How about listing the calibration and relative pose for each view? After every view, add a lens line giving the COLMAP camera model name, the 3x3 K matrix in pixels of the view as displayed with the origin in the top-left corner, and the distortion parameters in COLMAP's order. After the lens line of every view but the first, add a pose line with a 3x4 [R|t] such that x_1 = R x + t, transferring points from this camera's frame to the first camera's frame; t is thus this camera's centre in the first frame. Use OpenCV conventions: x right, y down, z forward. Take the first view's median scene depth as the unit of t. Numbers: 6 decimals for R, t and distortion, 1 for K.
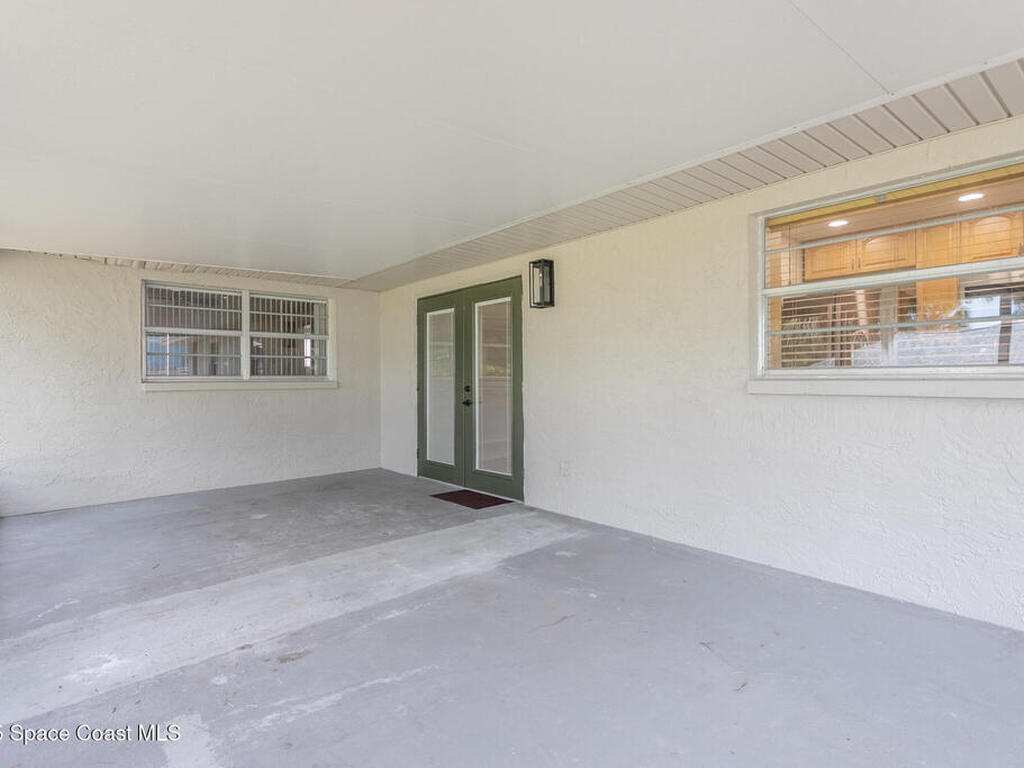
lens RADIAL K [[573.6, 0, 512.0], [0, 573.6, 384.0], [0, 0, 1]] dist [-0.004222, -0.000715]
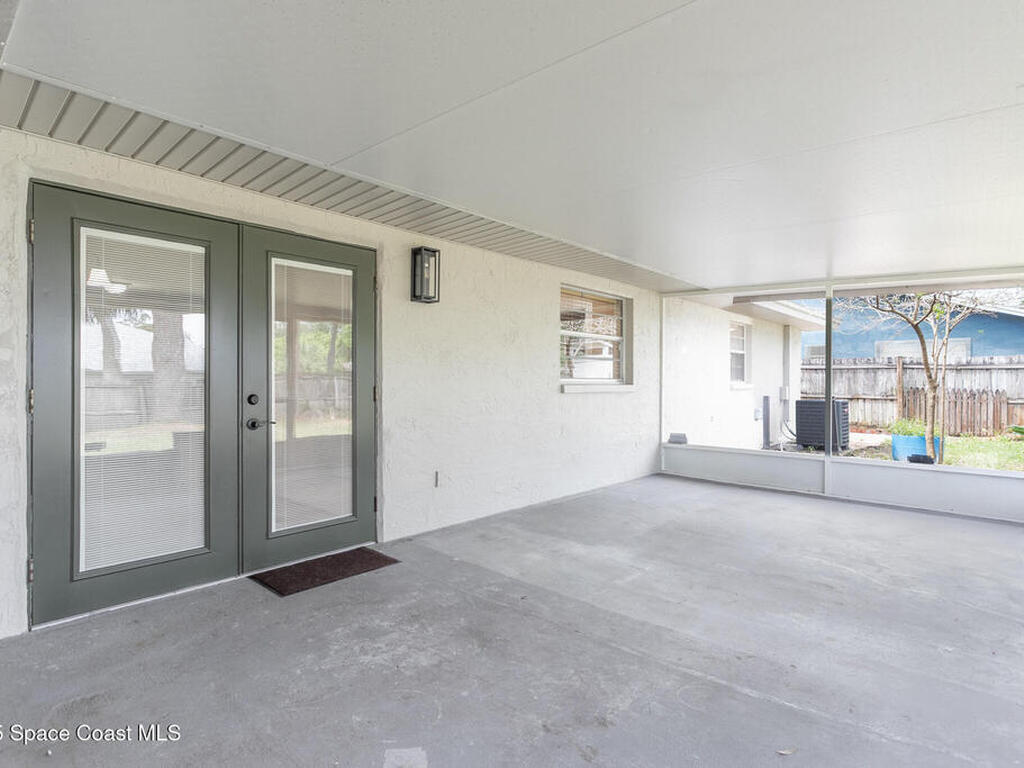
lens RADIAL K [[573.6, 0, 512.0], [0, 573.6, 384.0], [0, 0, 1]] dist [-0.004222, -0.000715]
pose [[-0.174161, -0.000513, 0.984717, -0.907022], [0.005567, 0.999983, 0.001506, -0.009487], [-0.984701, 0.005744, -0.174155, 1.112664]]
